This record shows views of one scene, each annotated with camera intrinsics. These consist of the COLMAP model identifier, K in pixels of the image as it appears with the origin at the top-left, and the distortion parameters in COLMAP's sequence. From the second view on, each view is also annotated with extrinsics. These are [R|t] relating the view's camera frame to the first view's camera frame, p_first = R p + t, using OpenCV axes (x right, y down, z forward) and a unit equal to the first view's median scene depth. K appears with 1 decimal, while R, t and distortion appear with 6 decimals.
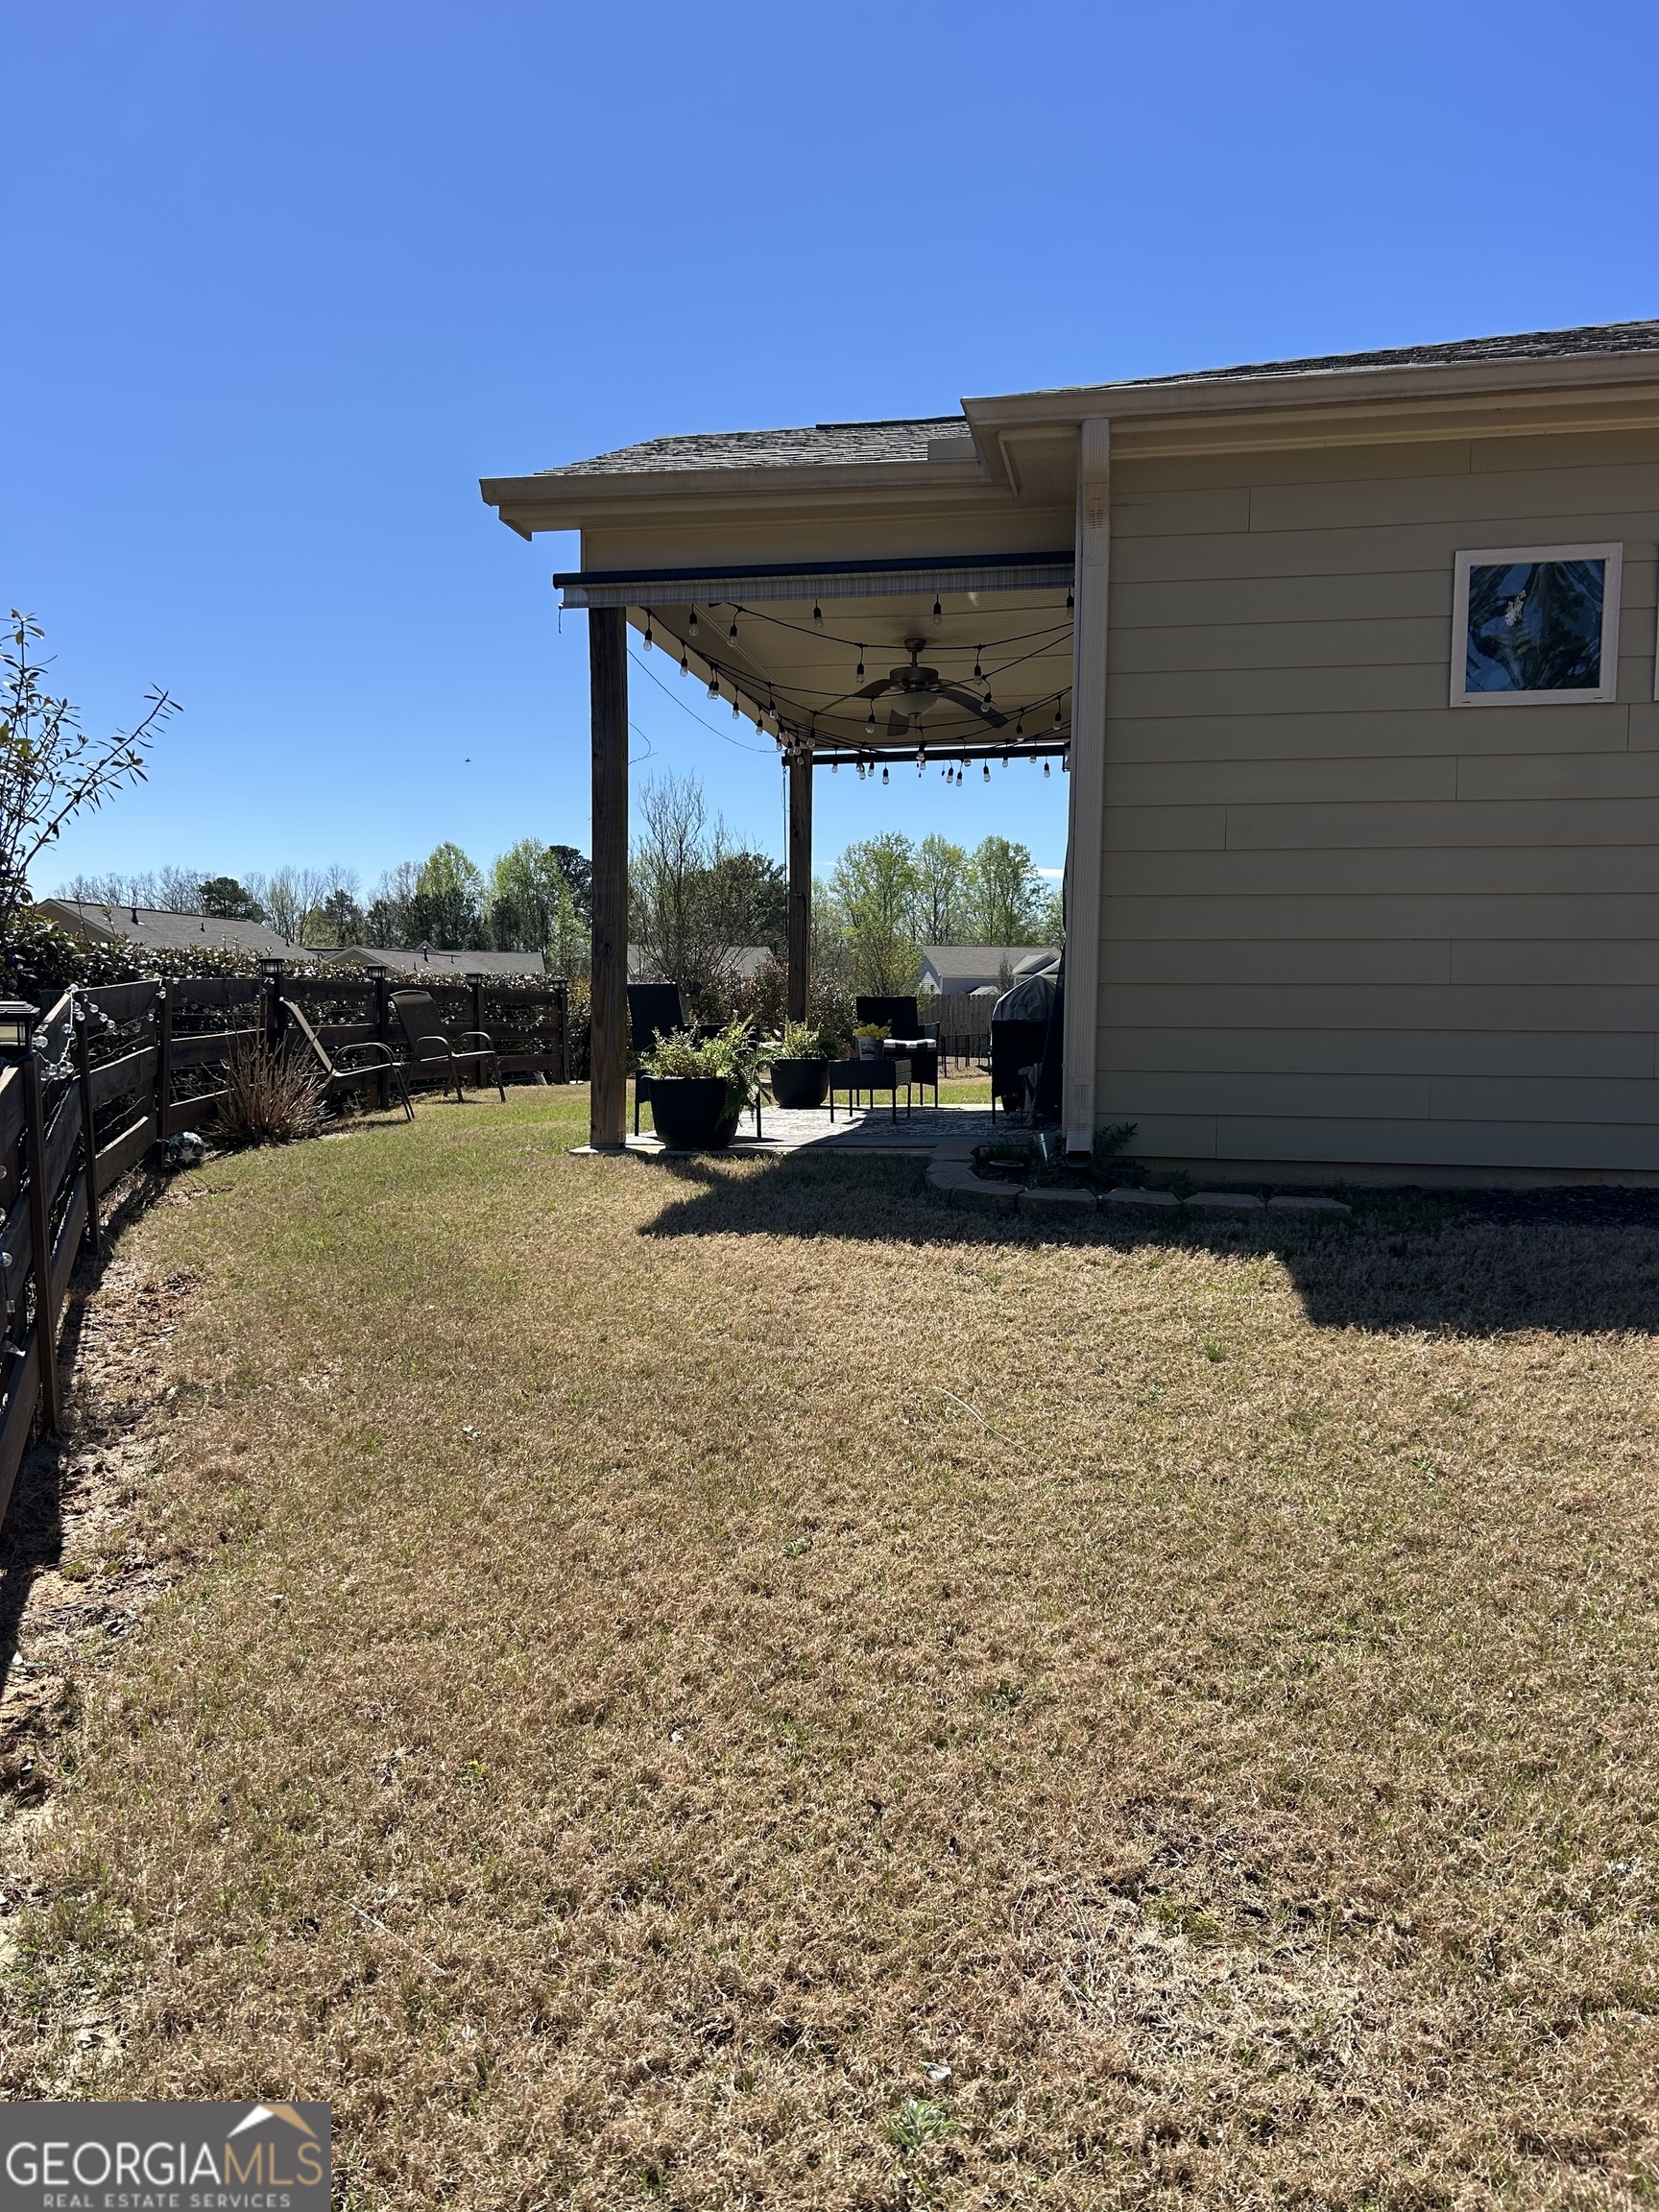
lens RADIAL K [[1588.3, 0, 829.5], [0, 1588.3, 1106.0], [0, 0, 1]] dist [0.067203, -0.071917]
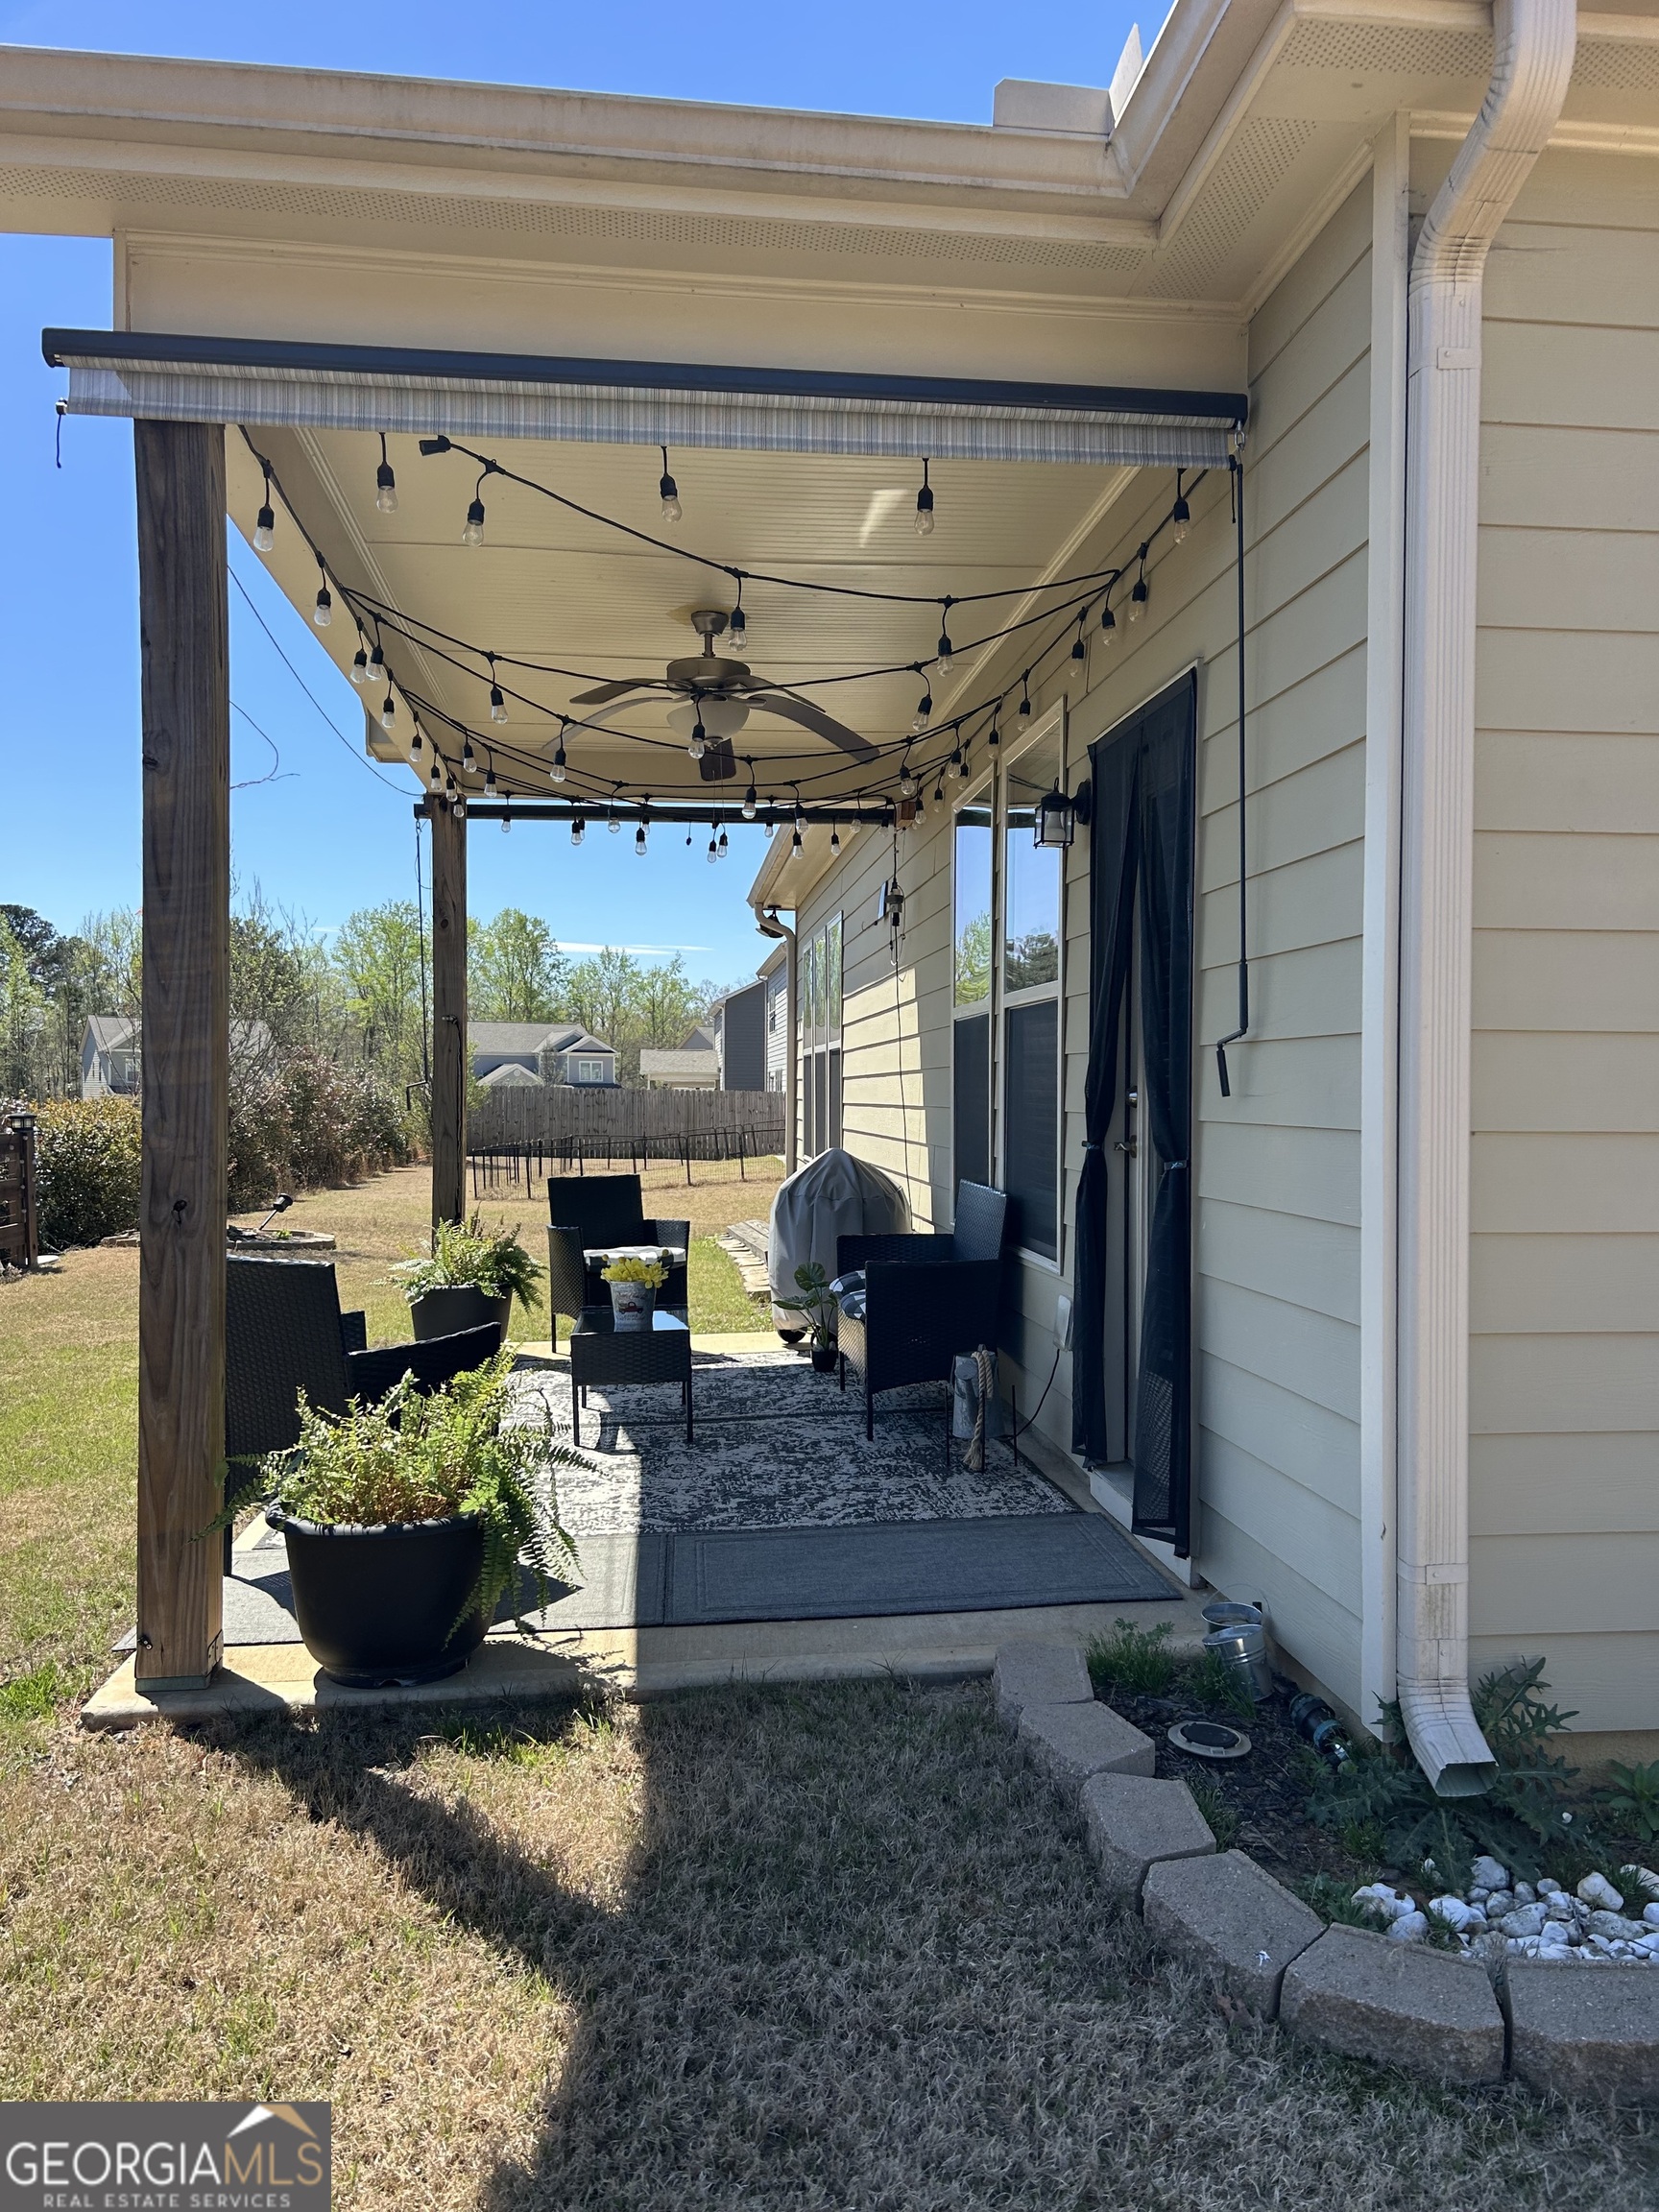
lens RADIAL K [[1588.3, 0, 829.5], [0, 1588.3, 1106.0], [0, 0, 1]] dist [0.067203, -0.071917]
pose [[0.954093, -0.006712, 0.299437, -0.067672], [0.020395, 0.998884, -0.042596, -0.069394], [-0.298817, 0.046747, 0.953165, 0.355984]]
